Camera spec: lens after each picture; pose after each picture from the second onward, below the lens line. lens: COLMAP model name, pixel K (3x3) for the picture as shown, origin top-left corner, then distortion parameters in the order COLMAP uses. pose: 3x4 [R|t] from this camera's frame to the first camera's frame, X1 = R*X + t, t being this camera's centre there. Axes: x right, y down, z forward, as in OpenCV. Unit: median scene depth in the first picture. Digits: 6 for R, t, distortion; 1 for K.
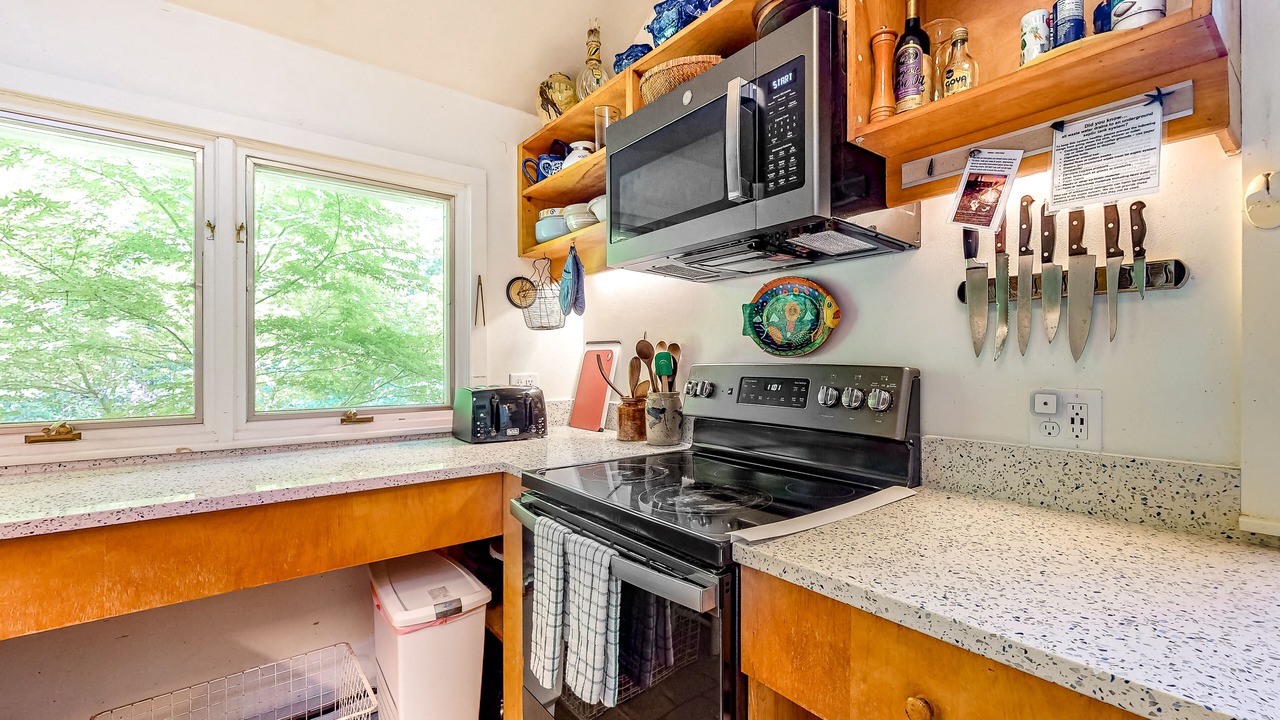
lens RADIAL K [[512.8, 0, 640.0], [0, 512.8, 360.0], [0, 0, 1]] dist [-0.001783, -0.000176]
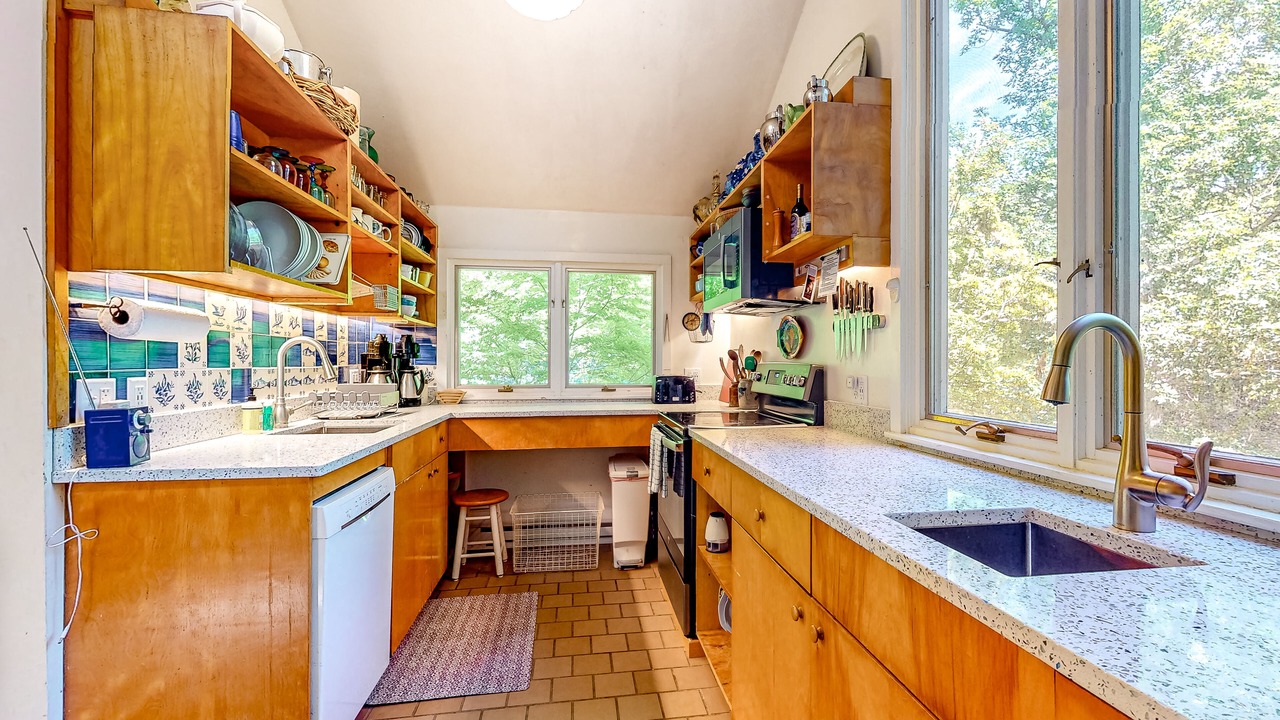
lens RADIAL K [[512.8, 0, 640.0], [0, 512.8, 360.0], [0, 0, 1]] dist [-0.001783, -0.000176]
pose [[0.844026, 0.001526, -0.536300, 0.662472], [-0.001195, 0.999999, 0.000964, -0.003502], [0.536301, -0.000172, 0.844027, -0.667513]]
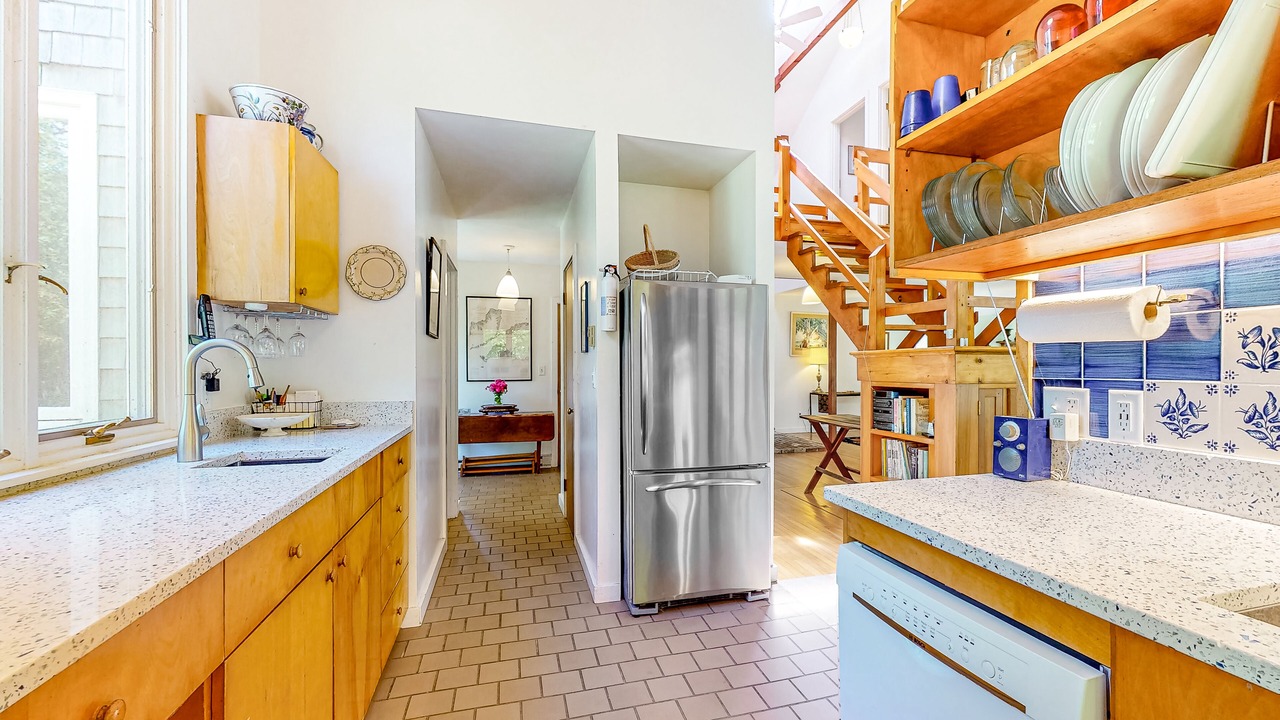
lens RADIAL K [[512.8, 0, 640.0], [0, 512.8, 360.0], [0, 0, 1]] dist [-0.001783, -0.000176]
pose [[-0.905800, 0.003396, 0.423691, -0.291097], [-0.002082, 0.999920, -0.012466, -0.000296], [-0.423699, -0.012174, -0.905721, 0.524153]]
